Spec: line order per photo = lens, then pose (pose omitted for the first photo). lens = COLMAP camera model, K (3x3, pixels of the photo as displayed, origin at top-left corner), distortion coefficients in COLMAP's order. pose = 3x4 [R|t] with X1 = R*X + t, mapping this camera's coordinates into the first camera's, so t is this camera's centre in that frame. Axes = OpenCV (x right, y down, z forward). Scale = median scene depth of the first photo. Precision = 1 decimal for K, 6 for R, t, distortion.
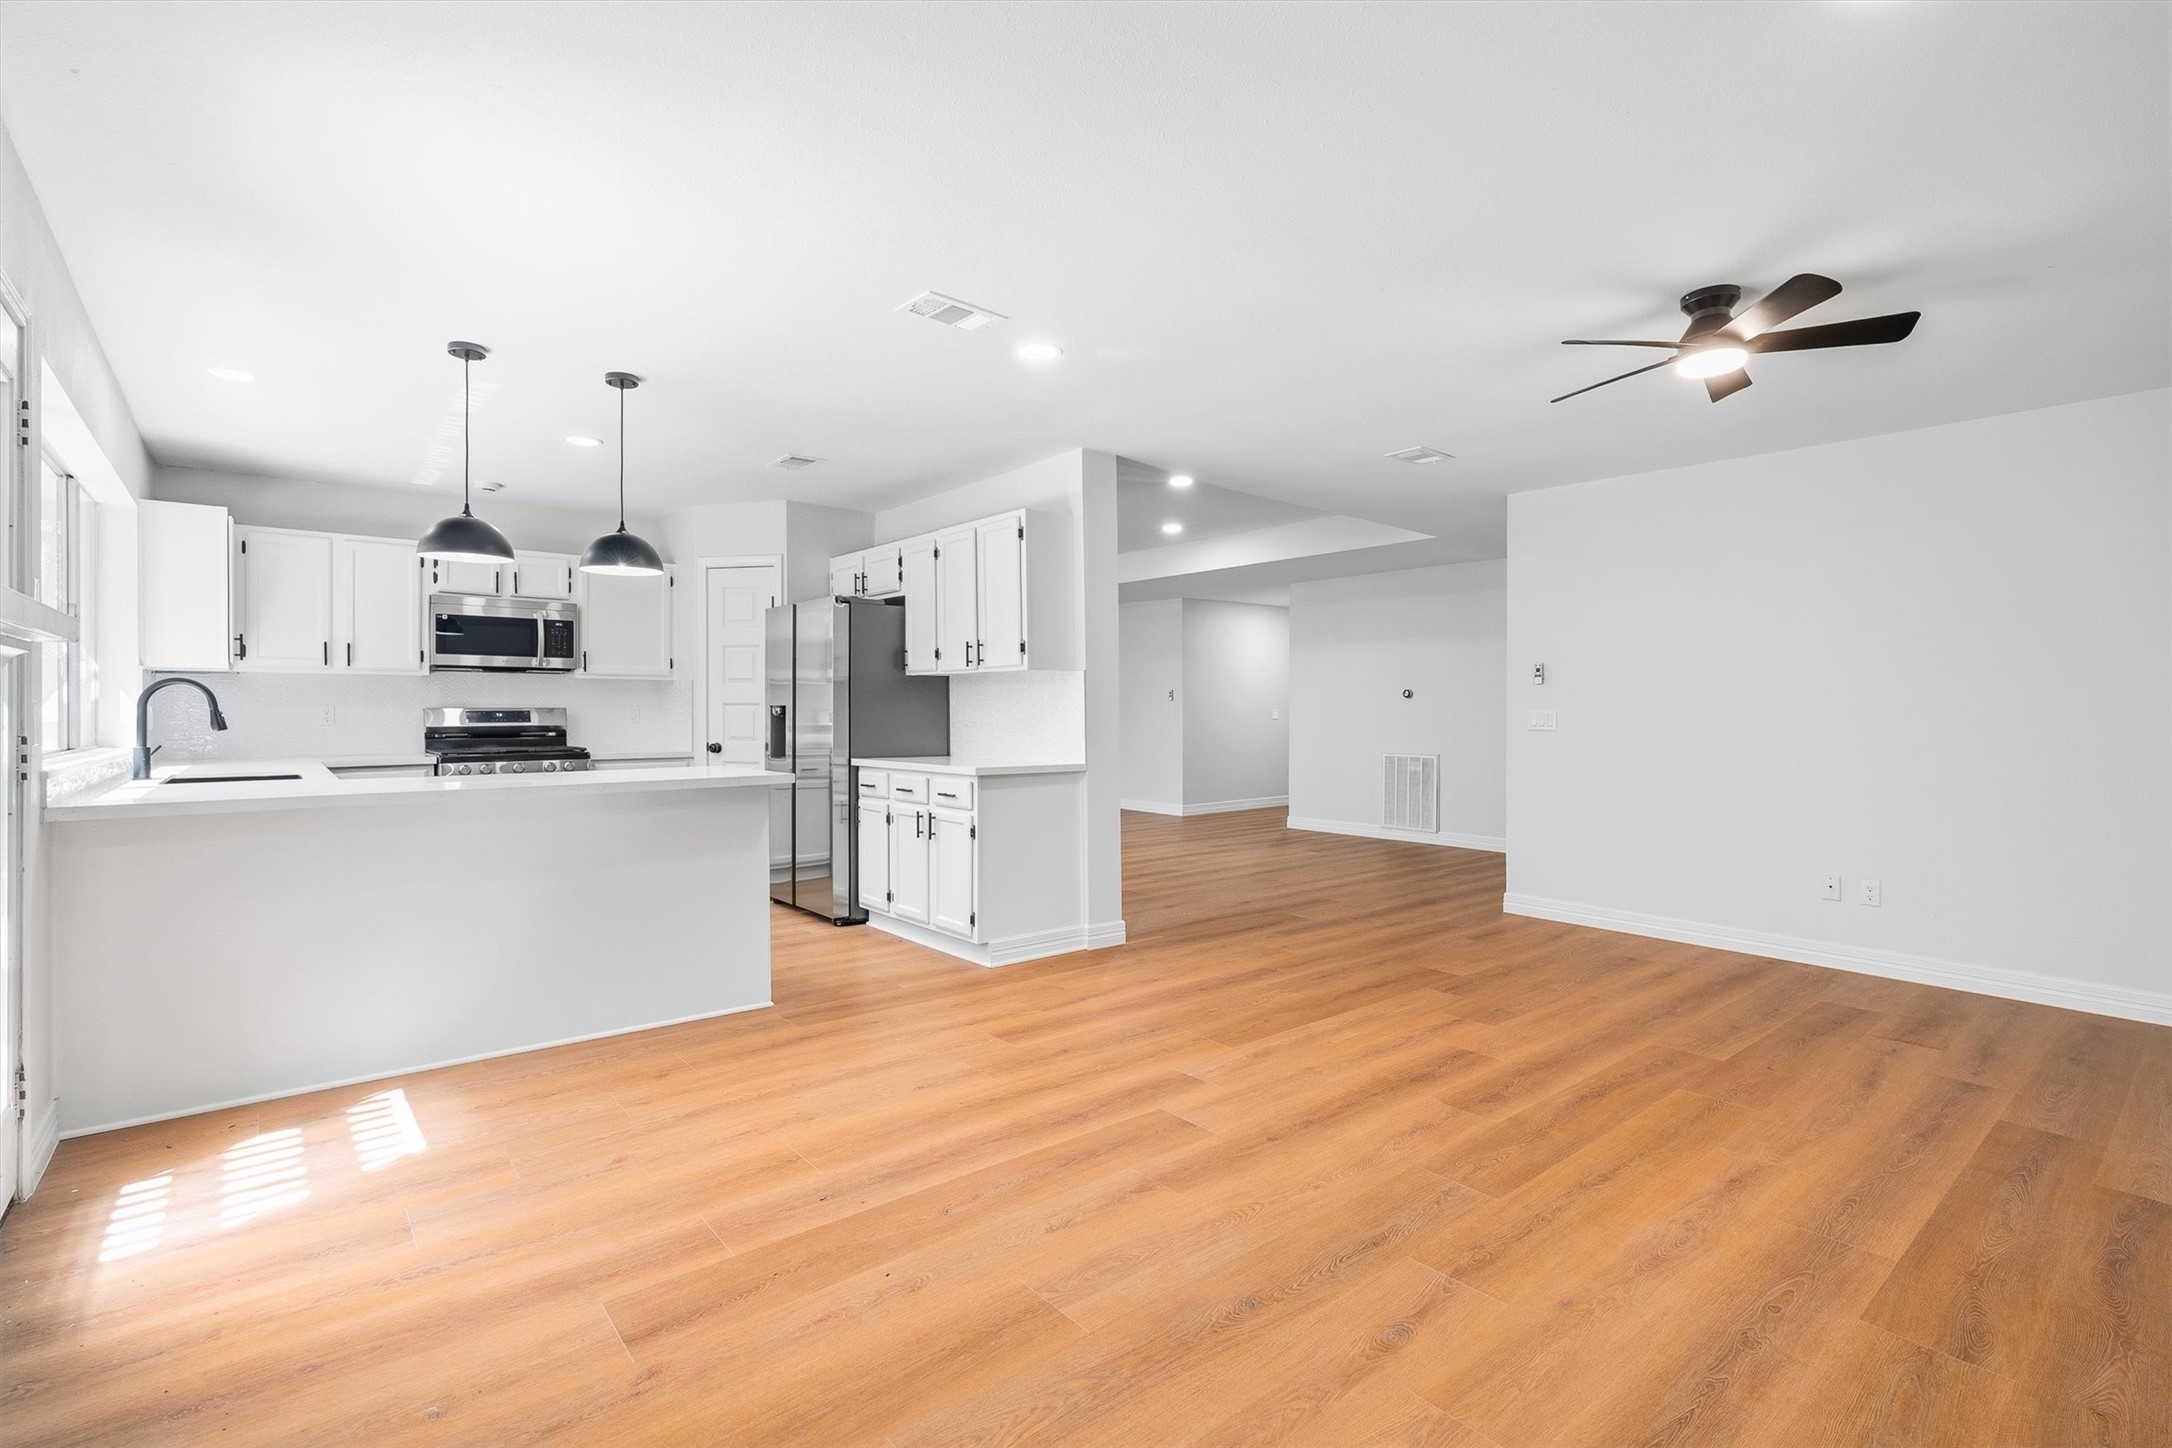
lens RADIAL K [[980.2, 0, 1095.3], [0, 980.2, 710.2], [0, 0, 1]] dist [0.000403, 0.000997]
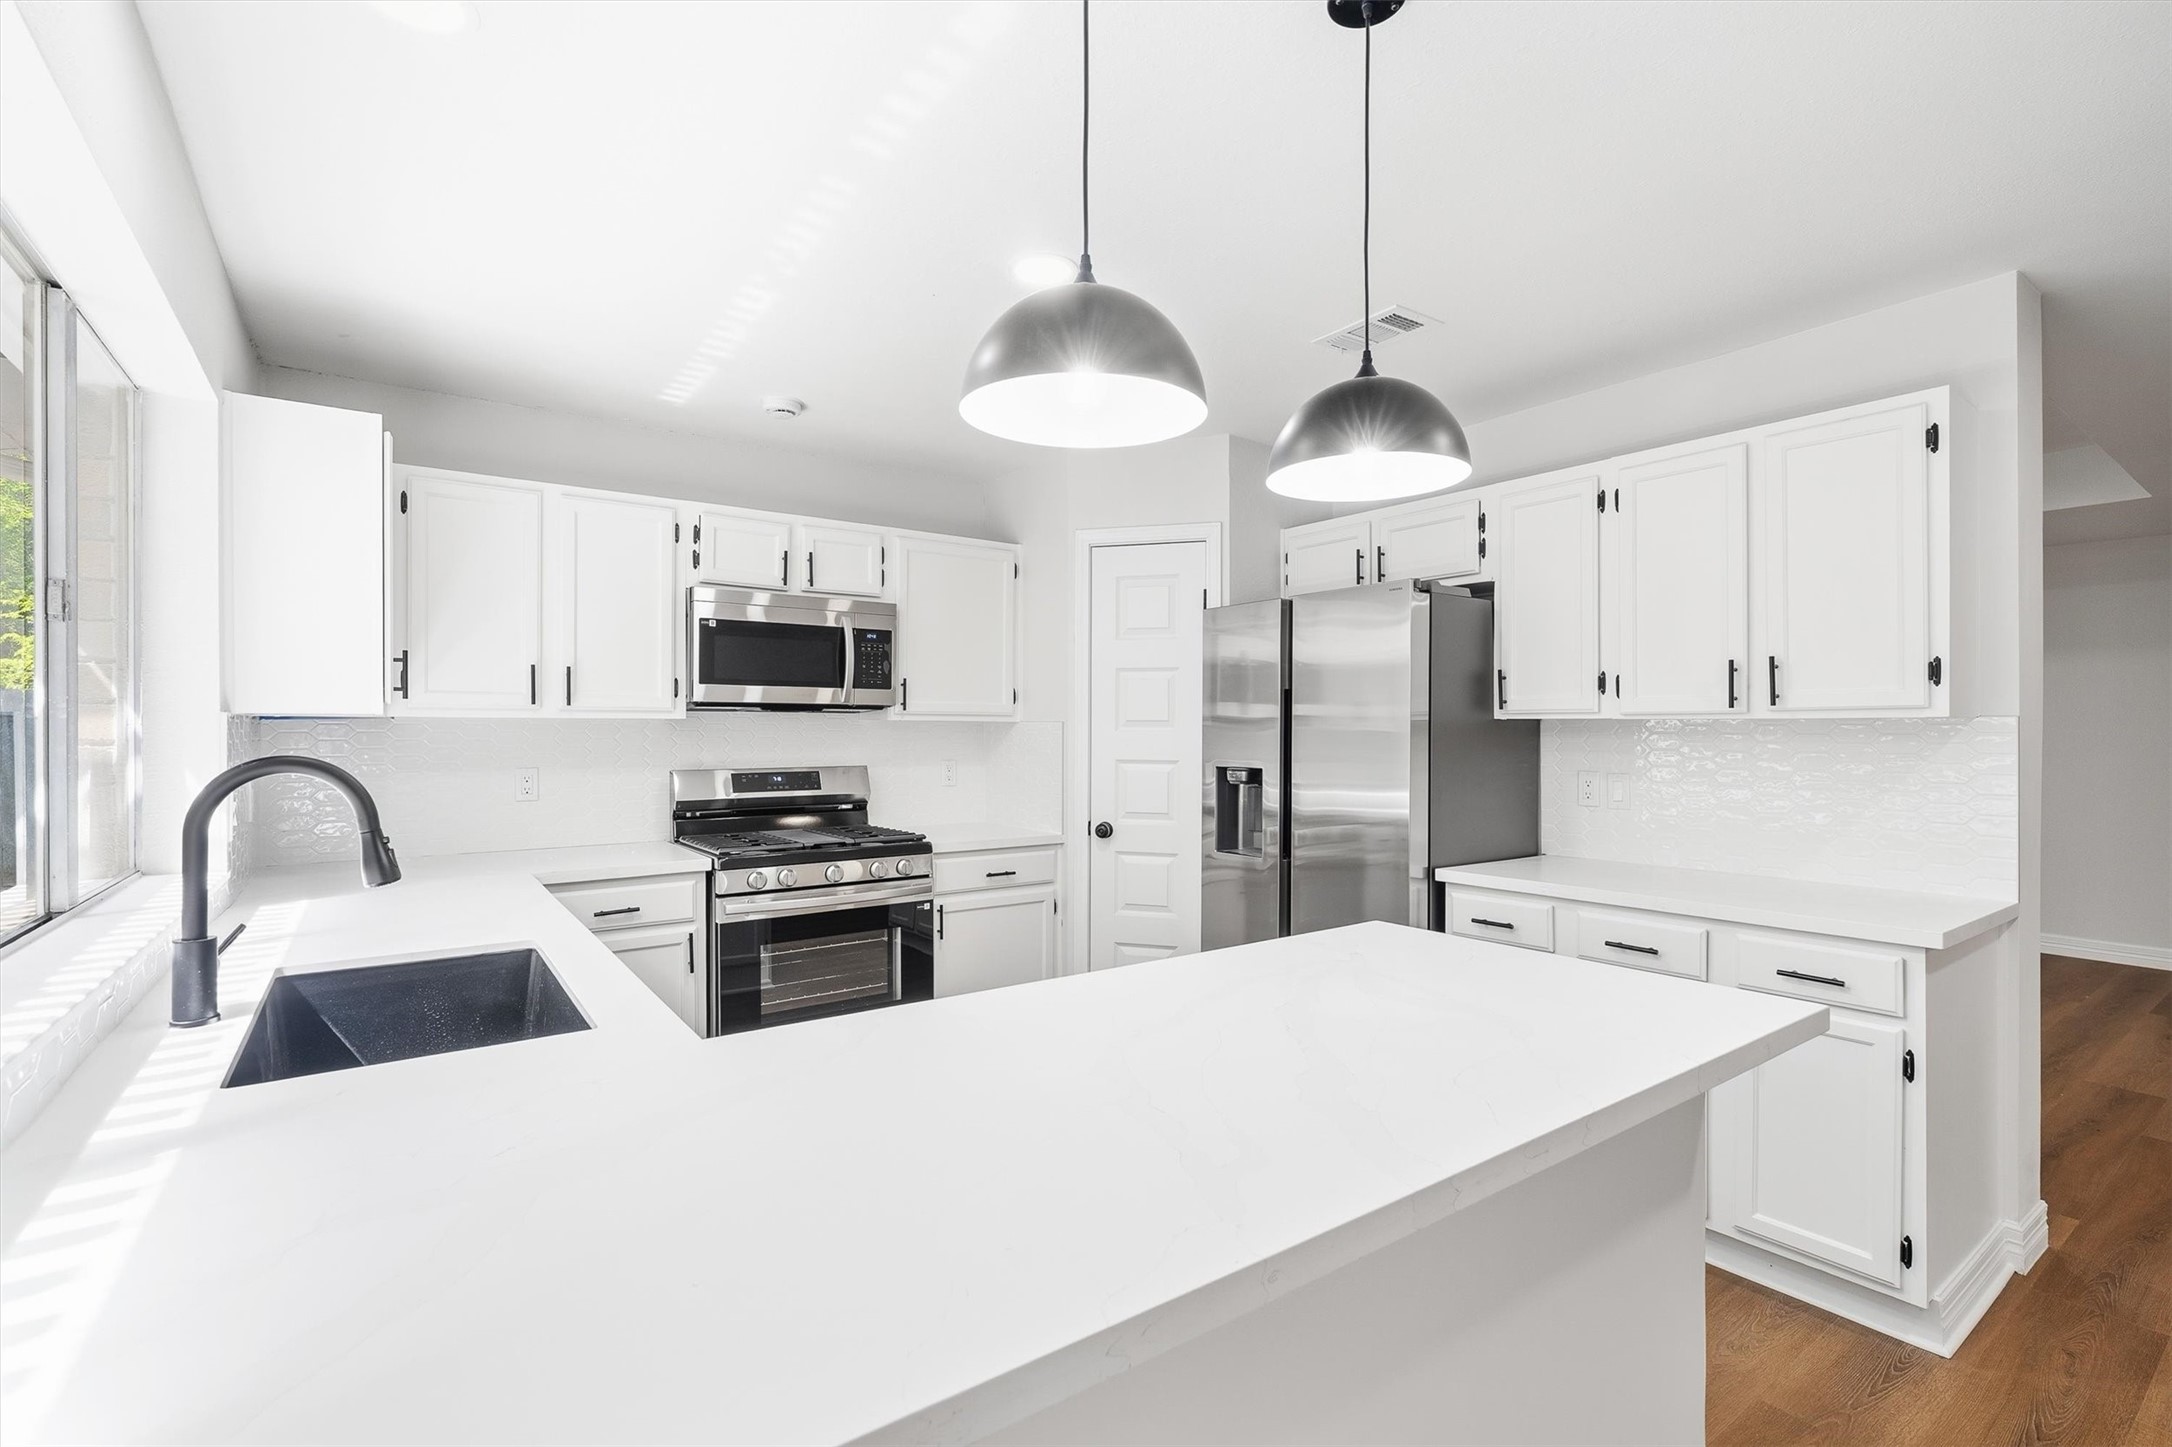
lens RADIAL K [[980.2, 0, 1125.1], [0, 980.2, 726.9], [0, 0, 1]] dist [0.000403, 0.000997]
pose [[0.998417, -0.000458, -0.056243, -0.379075], [0.000170, 0.999987, -0.005124, -0.027923], [0.056244, 0.005106, 0.998404, 0.411849]]
